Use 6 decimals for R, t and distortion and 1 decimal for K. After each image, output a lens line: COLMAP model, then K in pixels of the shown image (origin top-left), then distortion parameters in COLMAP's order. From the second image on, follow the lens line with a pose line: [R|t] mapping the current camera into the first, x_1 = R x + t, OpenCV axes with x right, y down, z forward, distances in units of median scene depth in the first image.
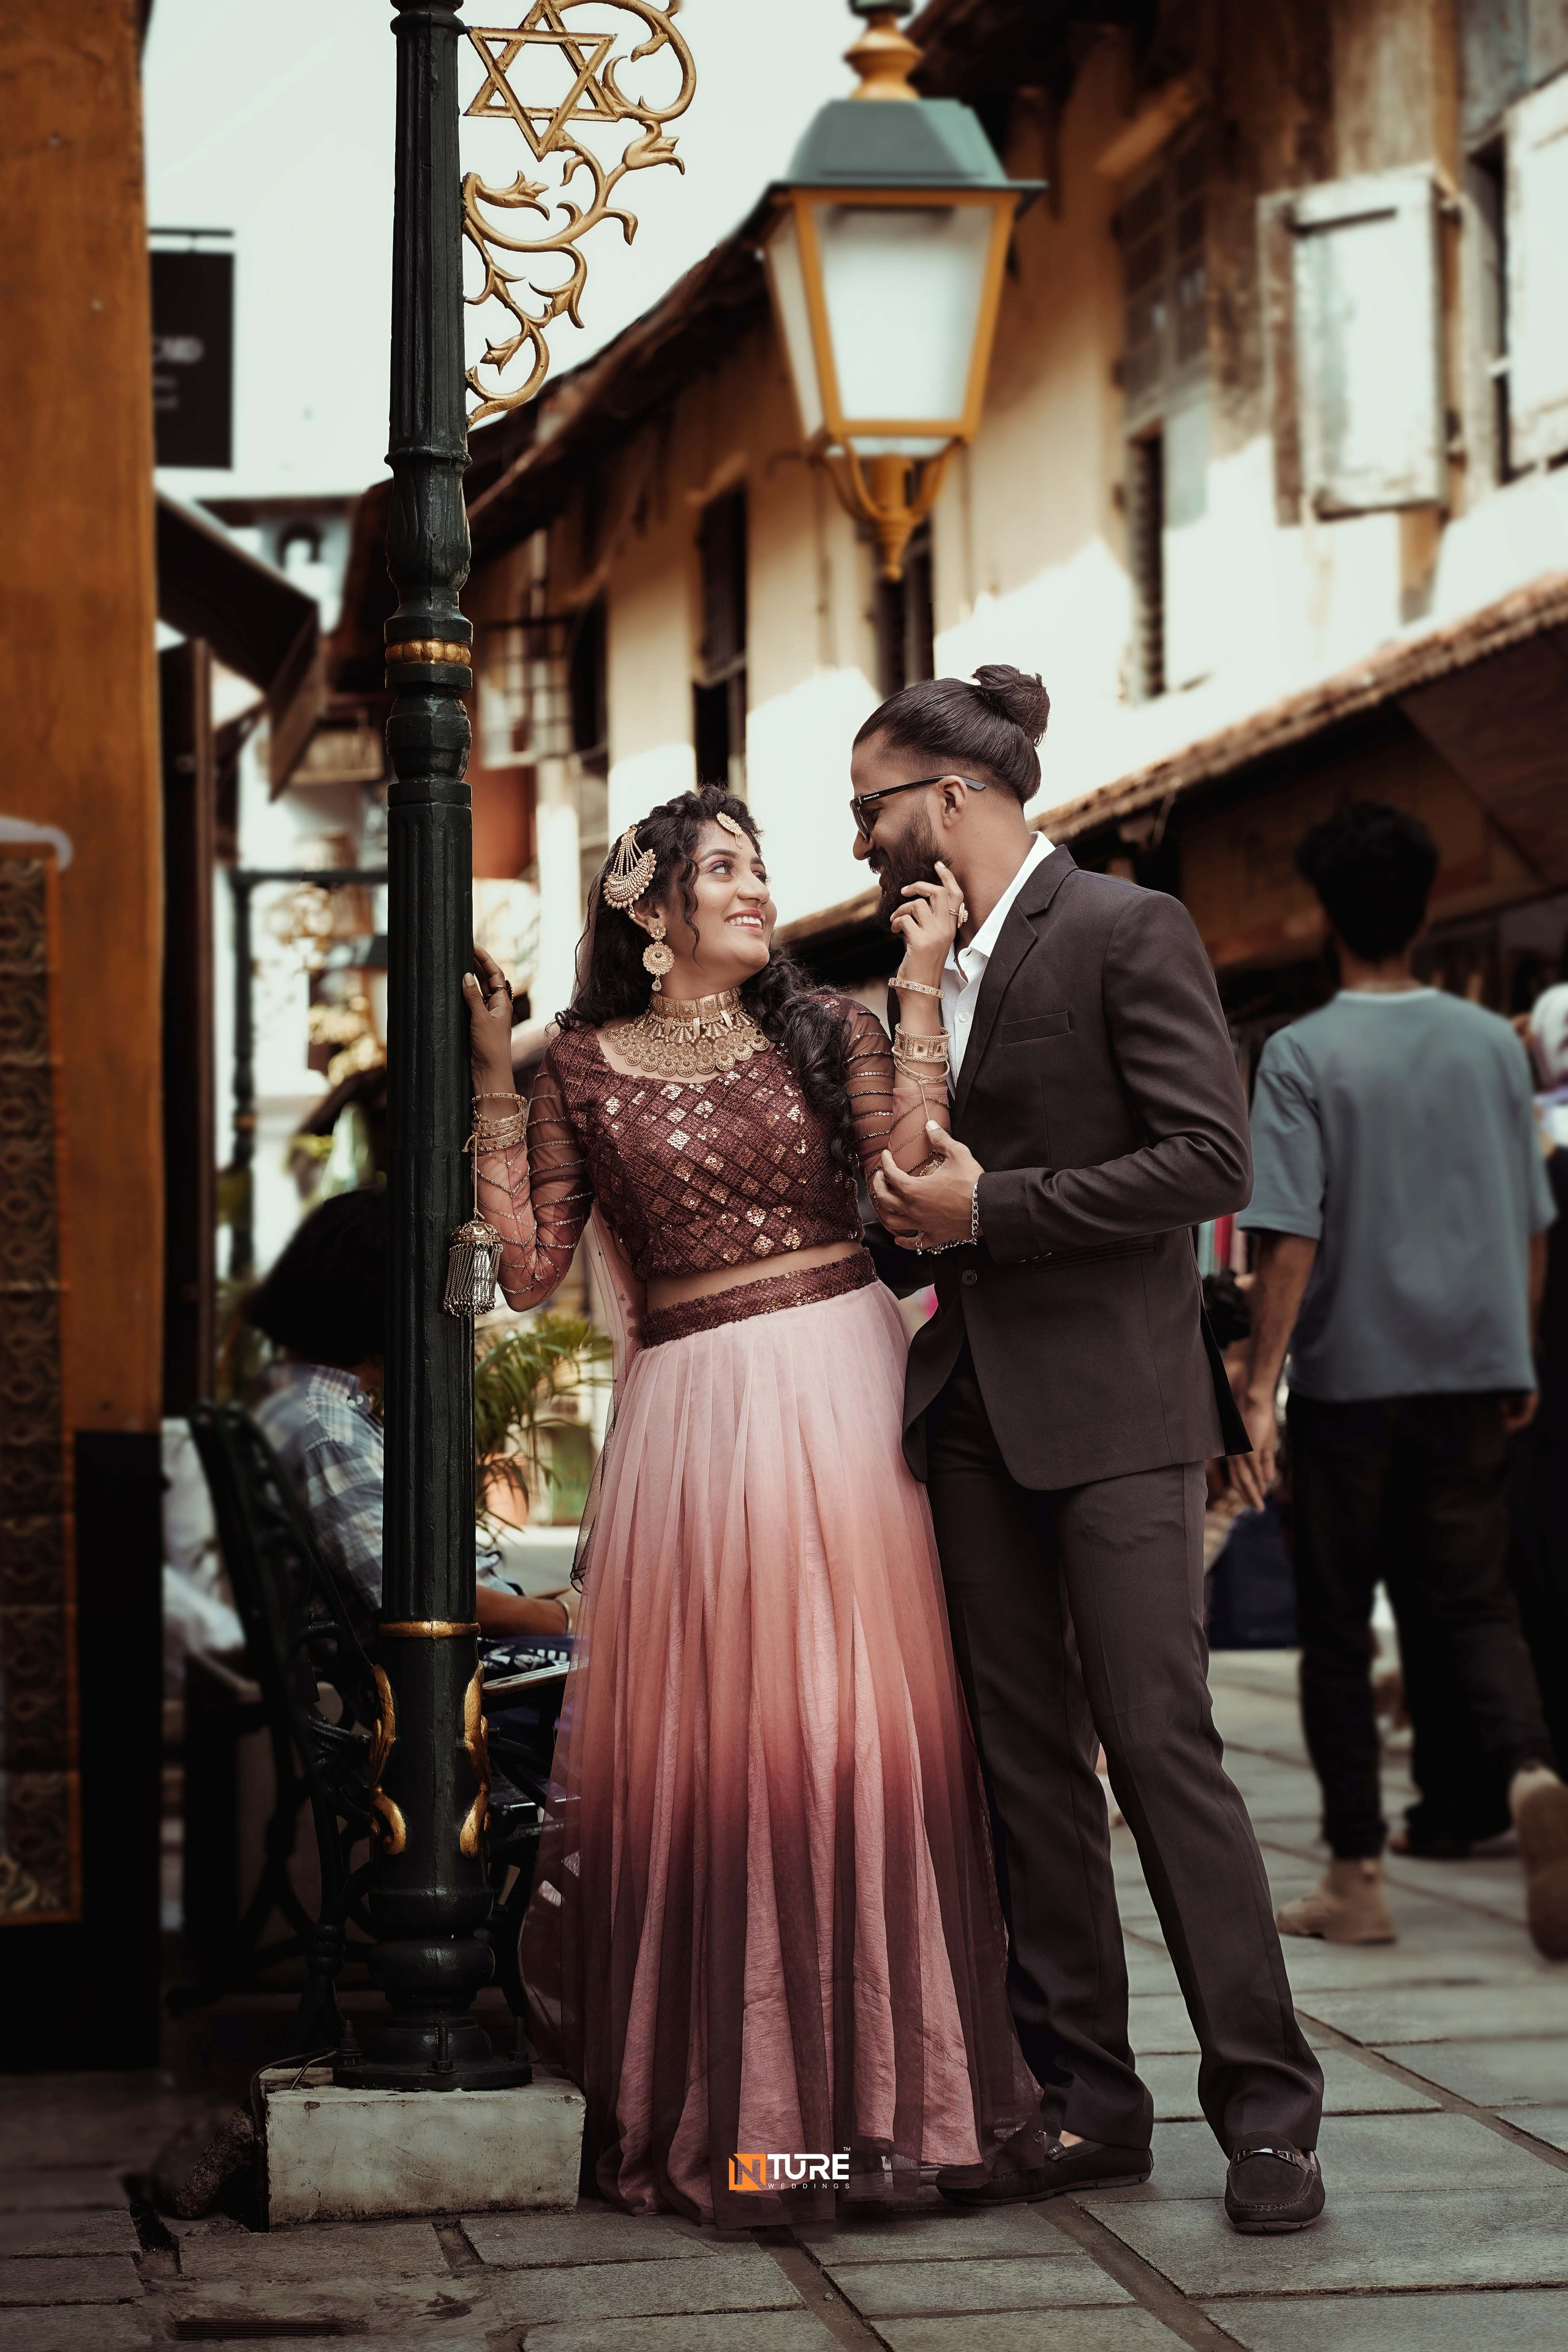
lens RADIAL K [[5547.5, 0, 784.2], [0, 5547.5, 1181.9], [0, 0, 1]] dist [-0.005062, 0.000000]
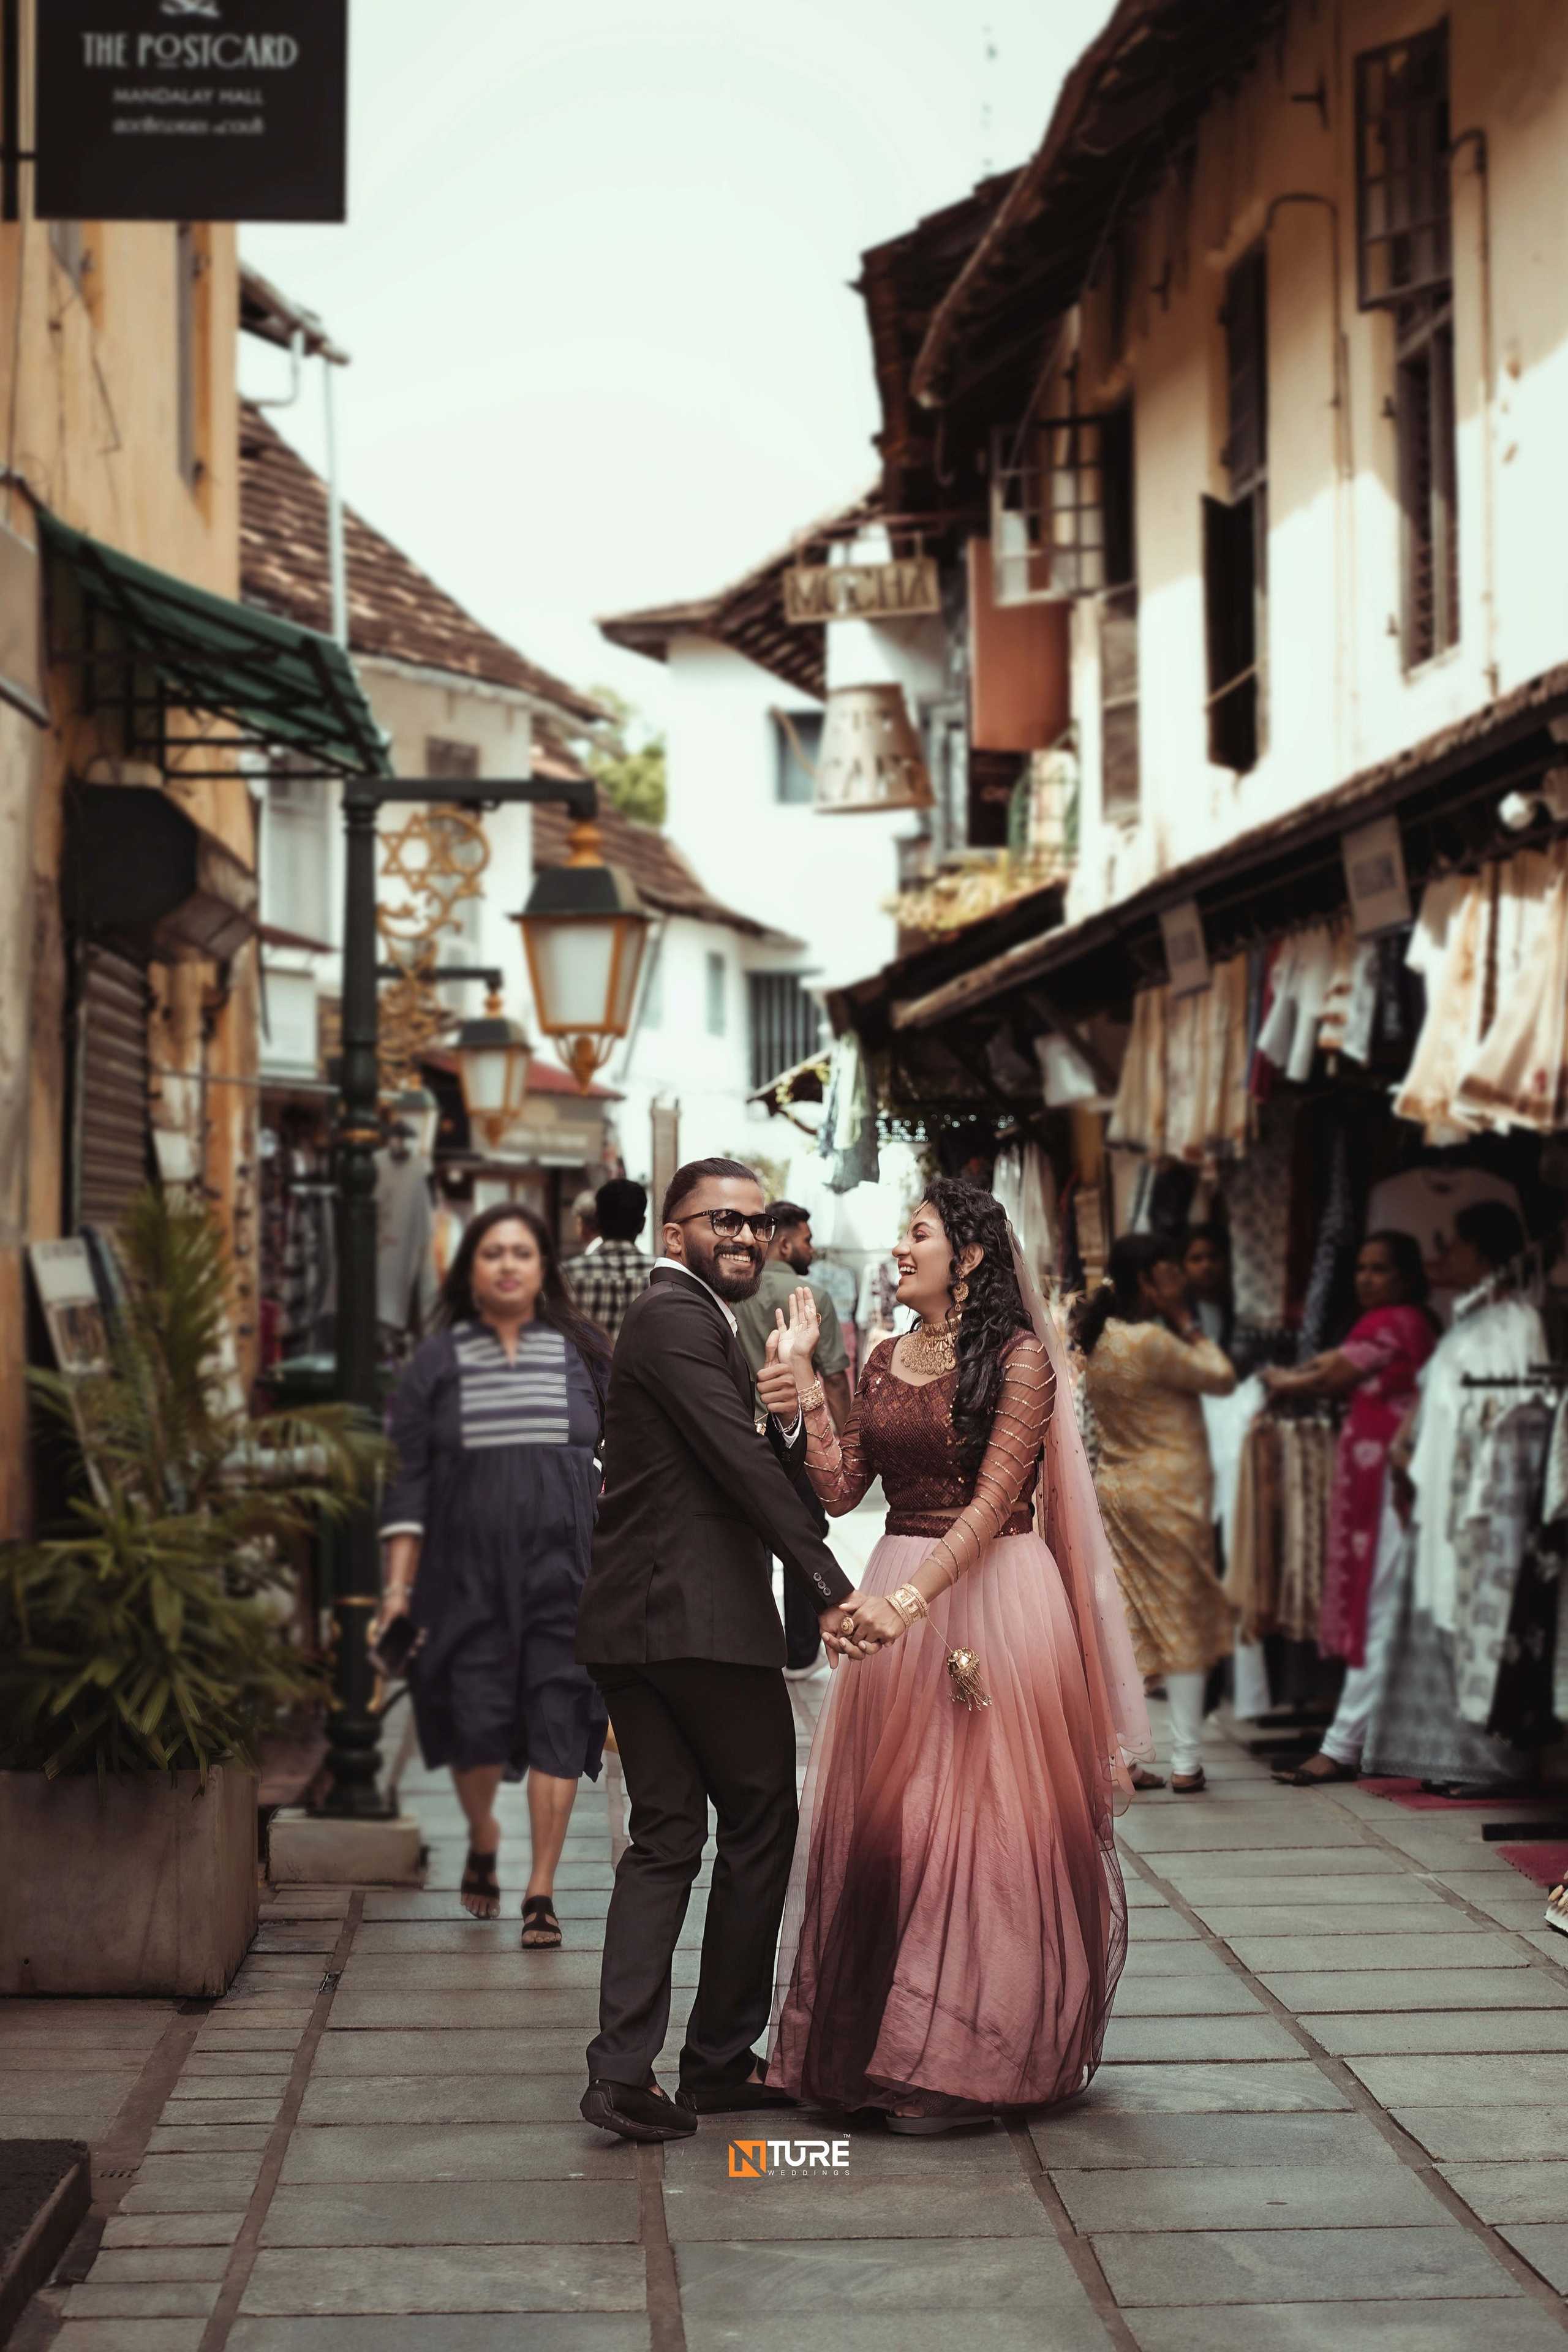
lens RADIAL K [[5547.5, 0, 786.2], [0, 5547.5, 1176.3], [0, 0, 1]] dist [-0.005062, 0.000000]
pose [[0.986984, 0.007962, -0.160622, 0.176450], [-0.002238, 0.999357, 0.035791, -0.080017], [0.160804, -0.034965, 0.986367, 0.769051]]
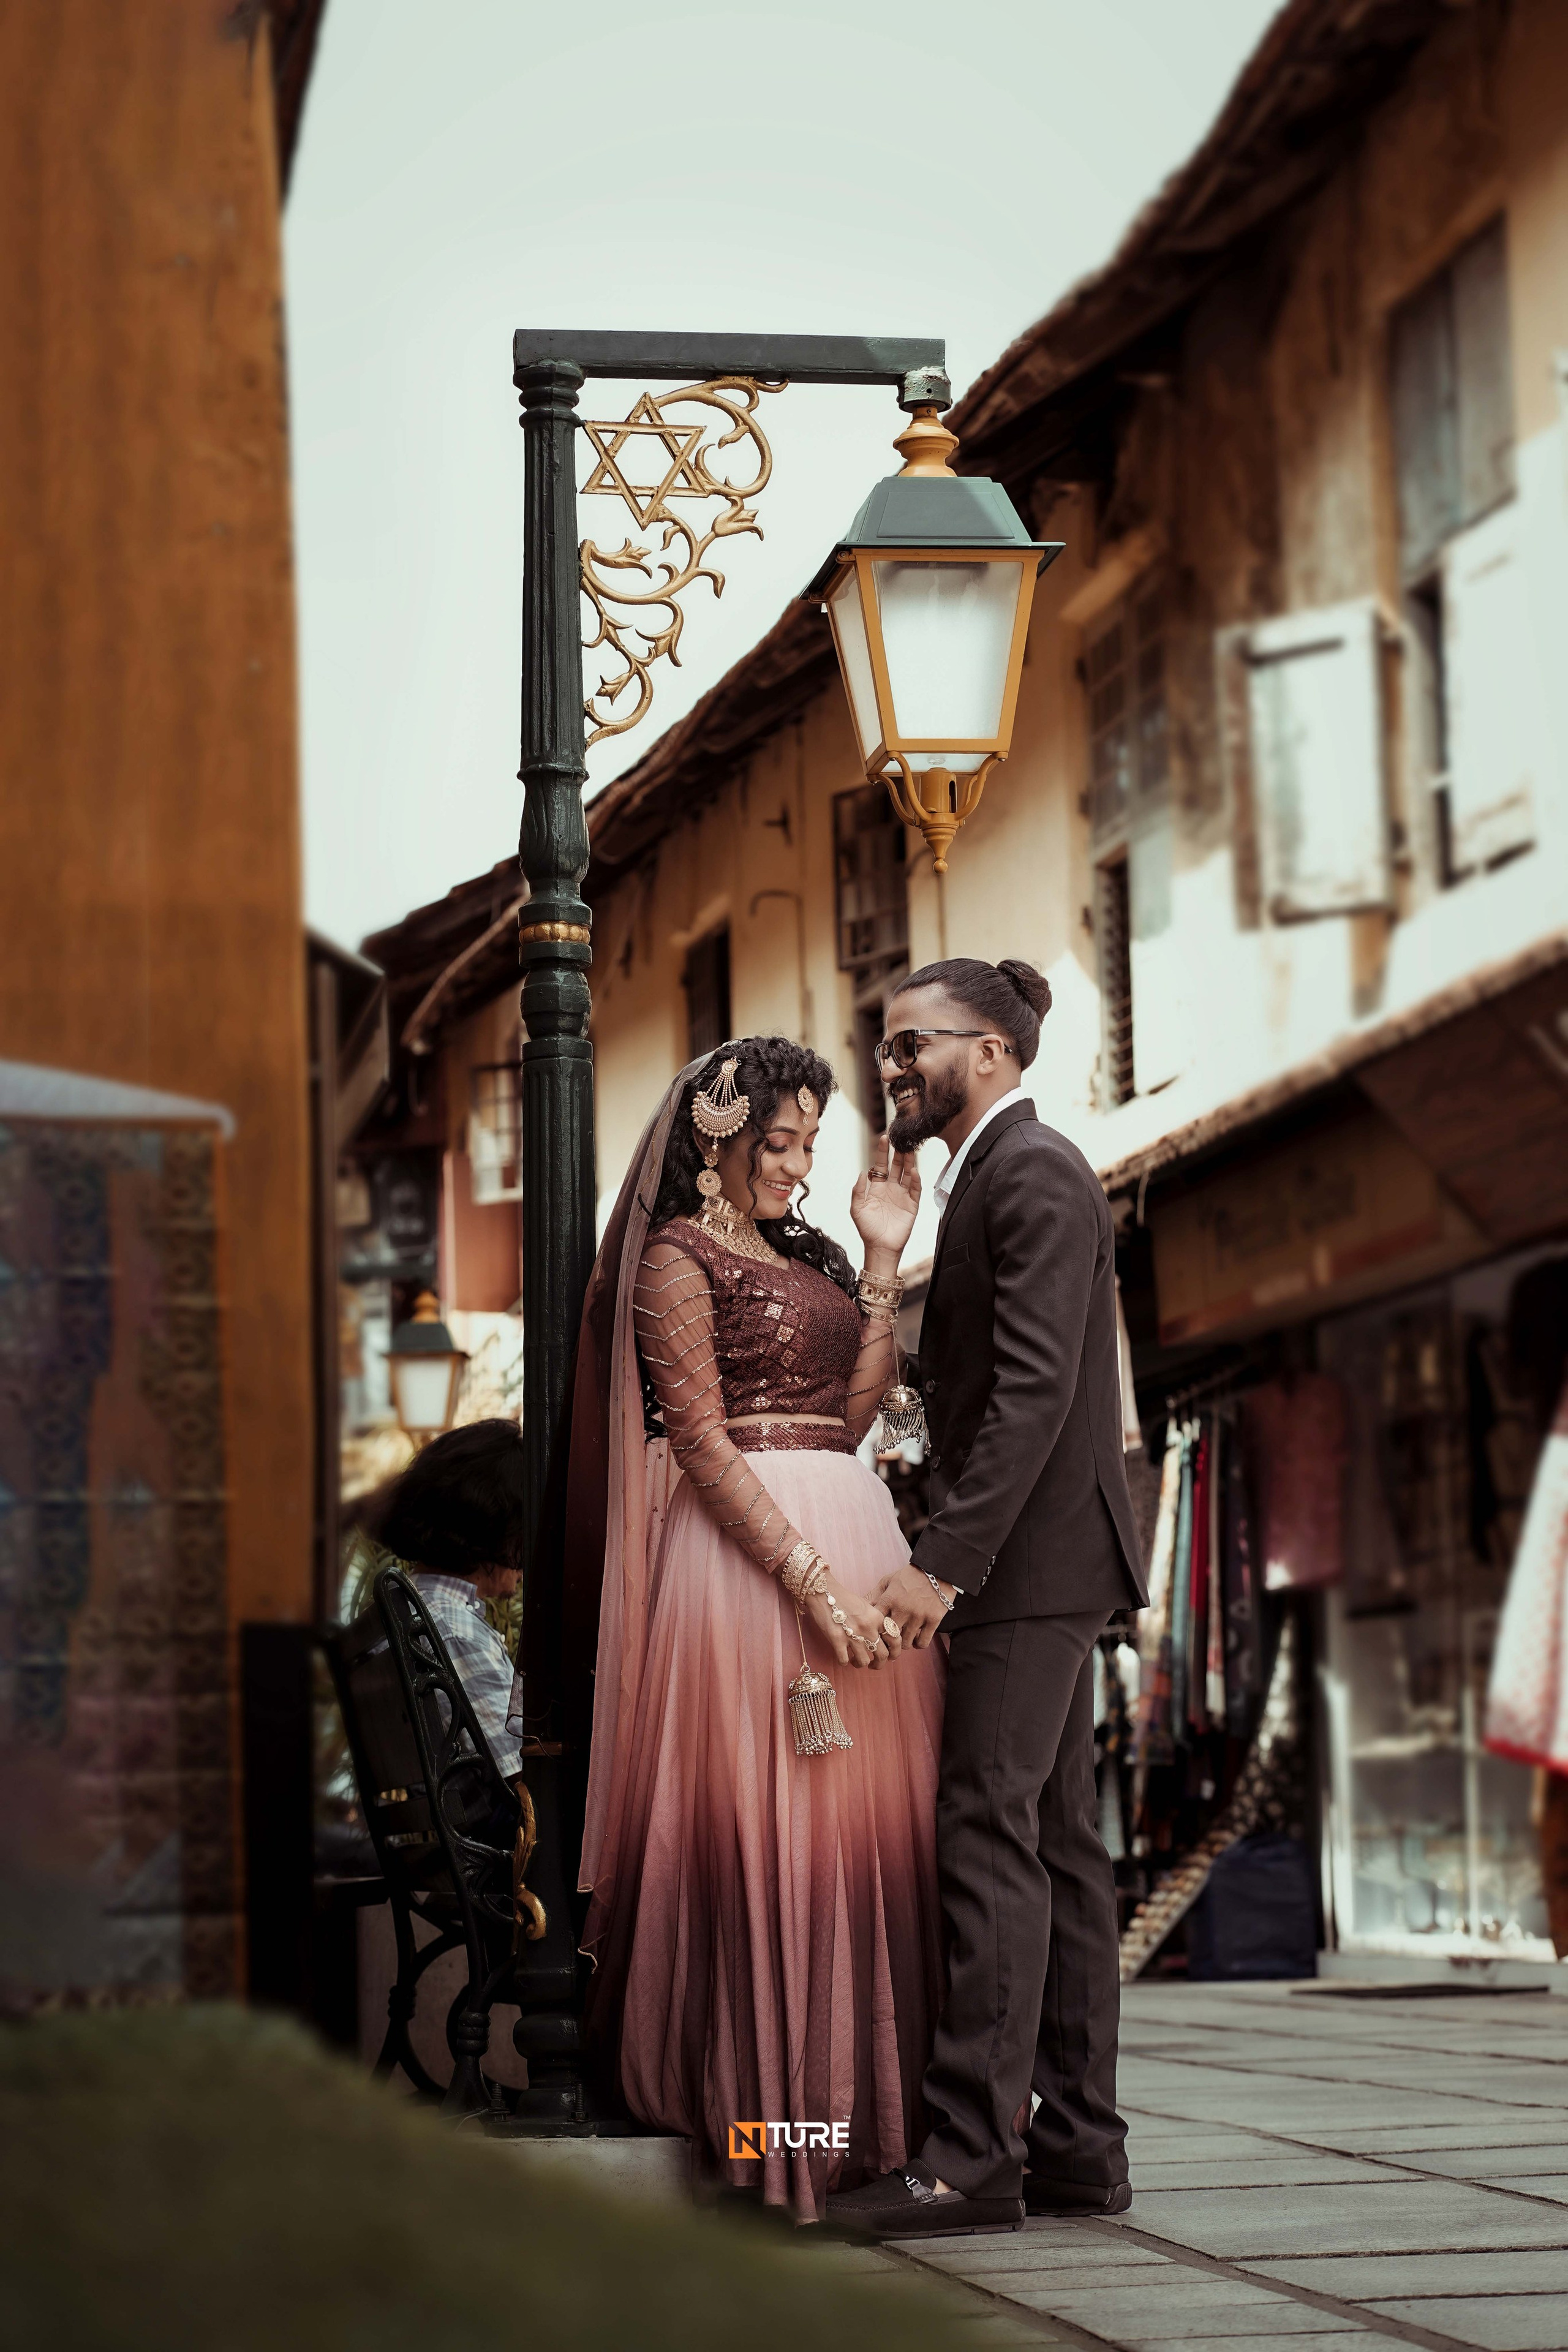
lens RADIAL K [[5547.5, 0, 783.8], [0, 5547.5, 1165.5], [0, 0, 1]] dist [-0.005062, 0.000000]
pose [[0.999908, -0.009946, 0.009254, -0.022577], [0.010747, 0.995794, -0.090988, 0.054590], [-0.008310, 0.091079, 0.995809, -0.161150]]
